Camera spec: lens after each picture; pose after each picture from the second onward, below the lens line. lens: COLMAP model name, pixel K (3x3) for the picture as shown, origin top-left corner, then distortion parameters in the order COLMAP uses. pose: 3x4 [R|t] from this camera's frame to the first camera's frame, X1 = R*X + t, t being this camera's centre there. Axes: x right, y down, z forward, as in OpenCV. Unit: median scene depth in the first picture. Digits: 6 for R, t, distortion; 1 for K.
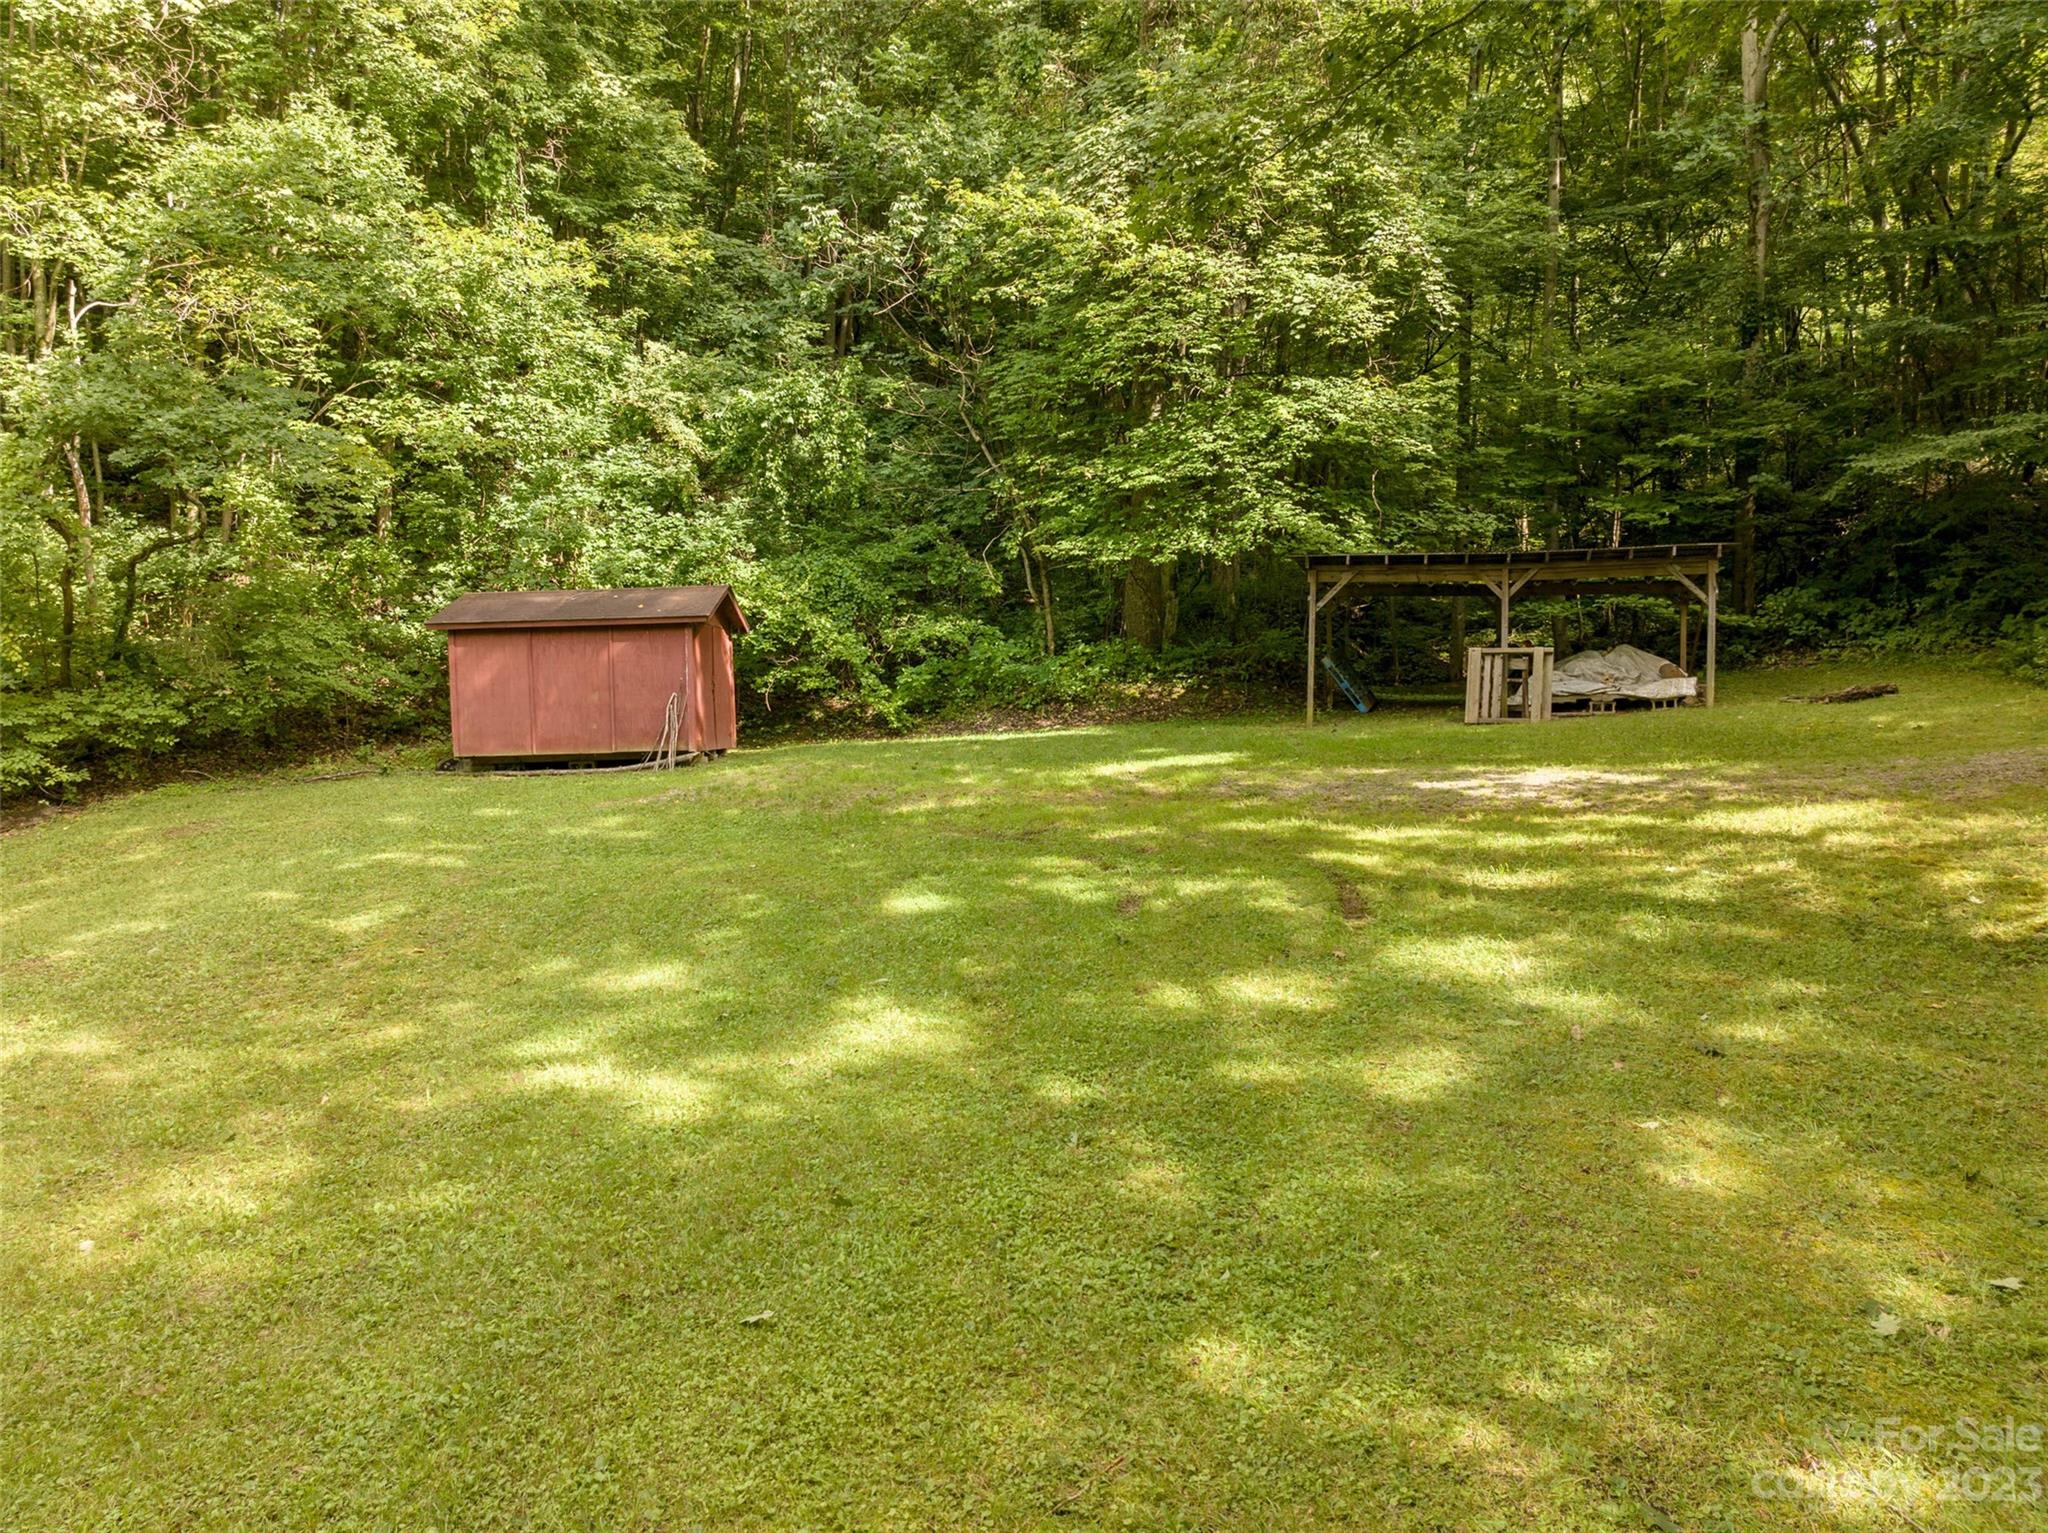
lens RADIAL K [[1421.5, 0, 1027.5], [0, 1421.5, 770.7], [0, 0, 1]] dist [-0.041594, 0.020199]
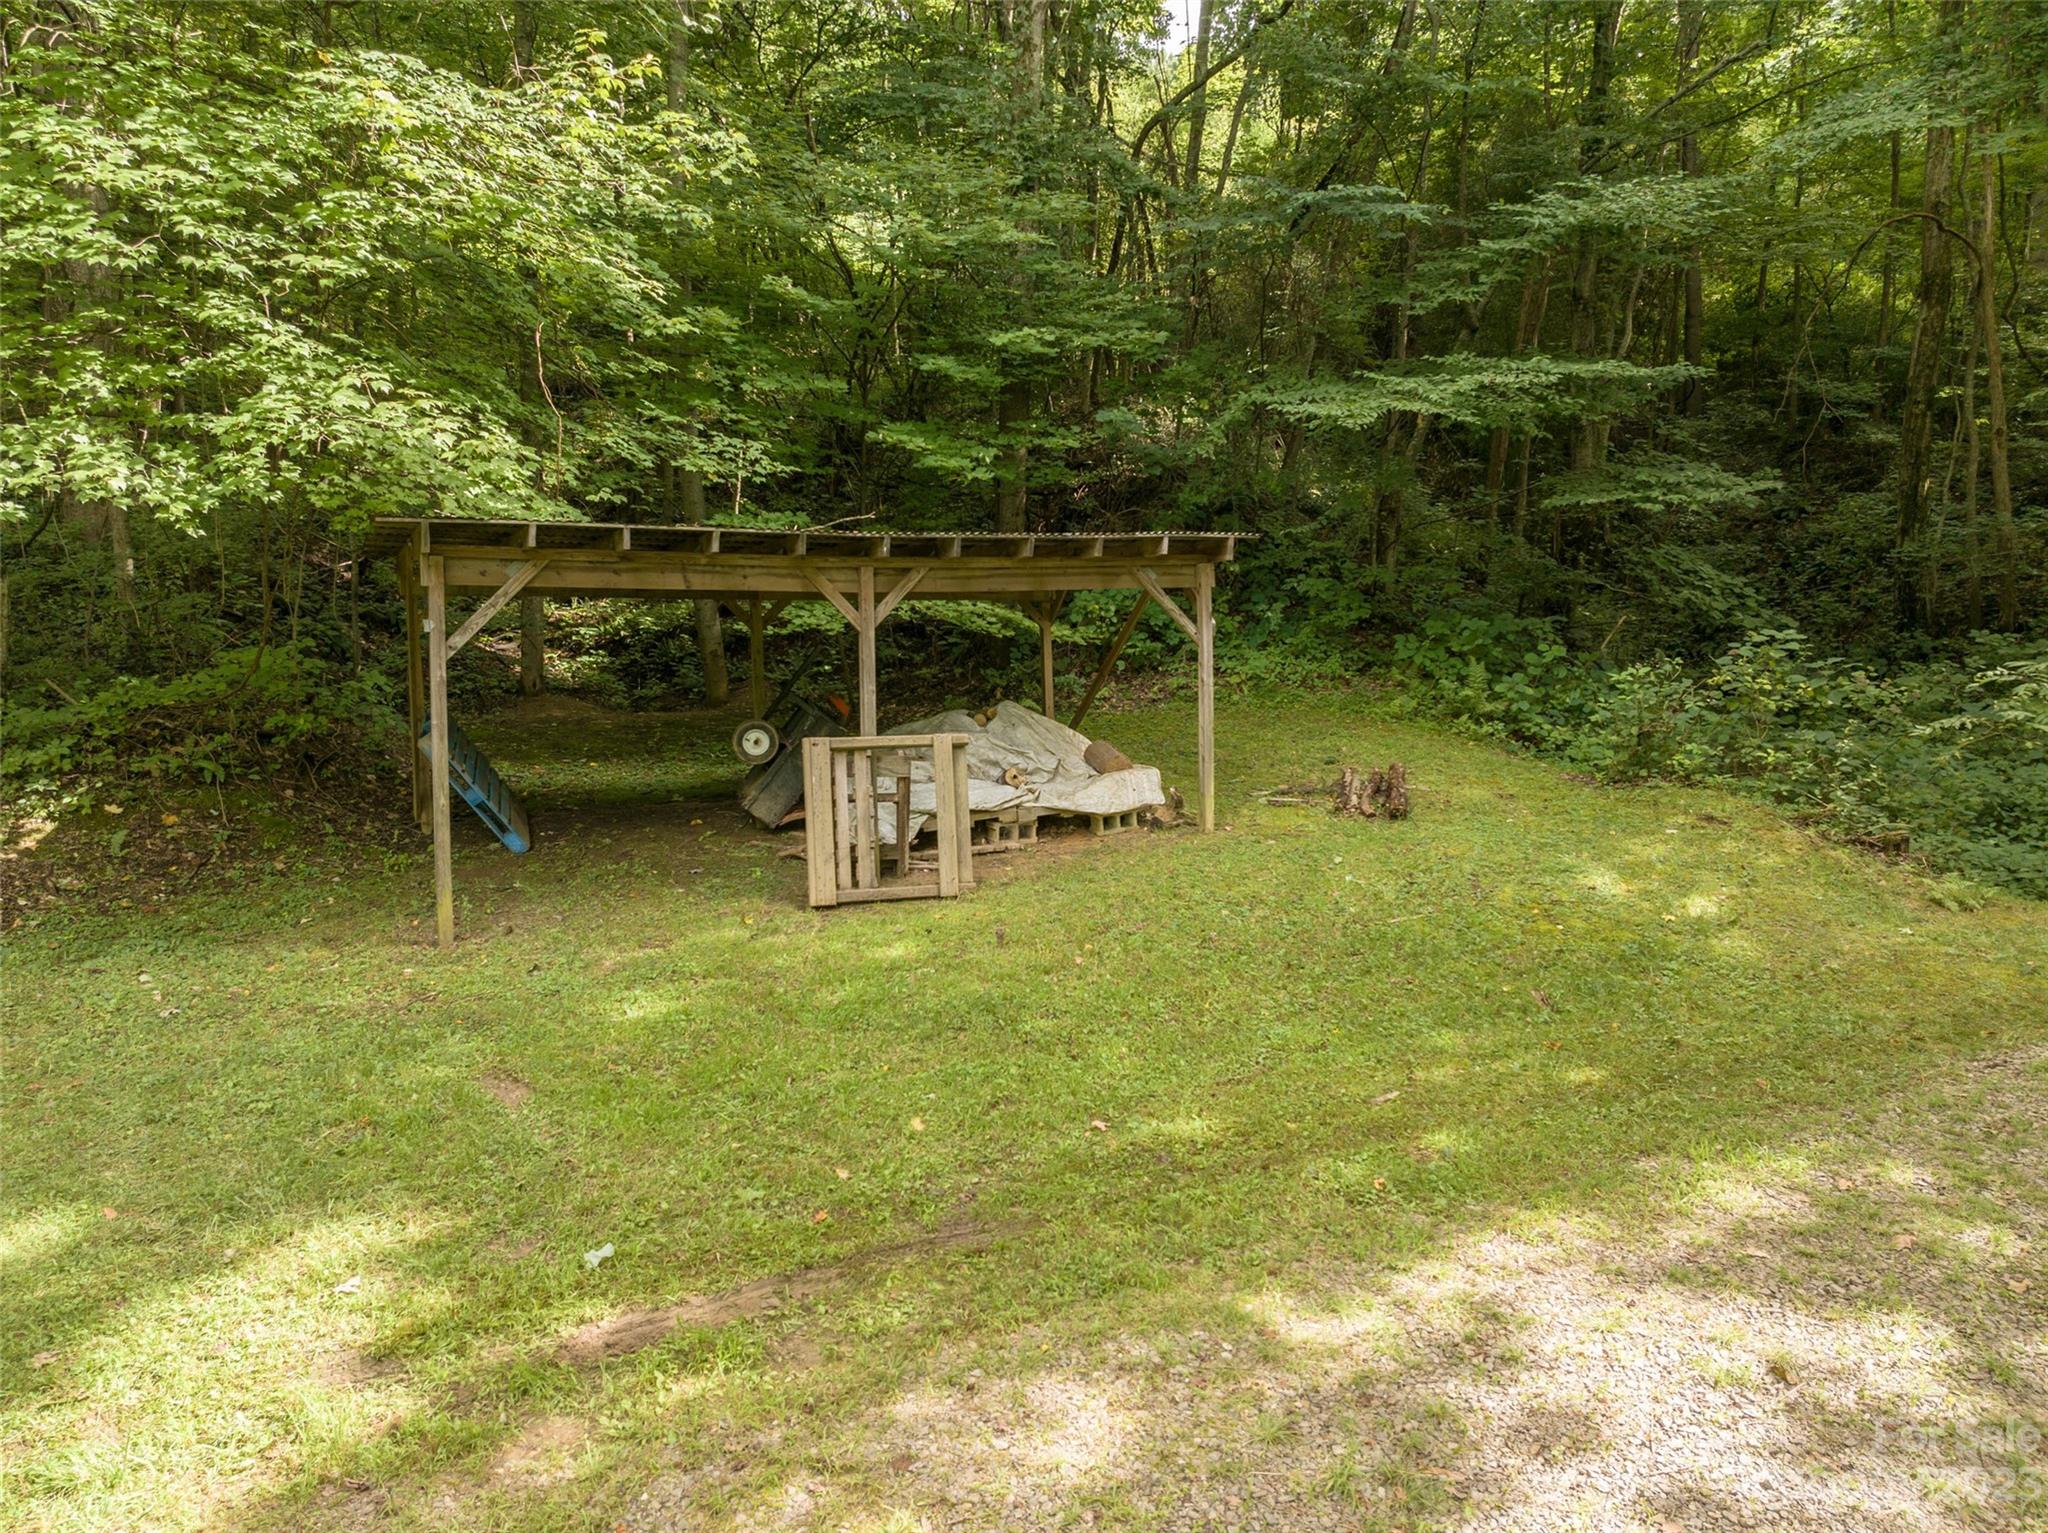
lens RADIAL K [[1421.5, 0, 1018.2], [0, 1421.5, 777.3], [0, 0, 1]] dist [-0.041594, 0.020199]
pose [[0.731179, -0.080426, 0.677428, 0.049157], [0.033289, 0.996050, 0.082323, -0.108687], [-0.681373, -0.037642, 0.730968, 0.608657]]
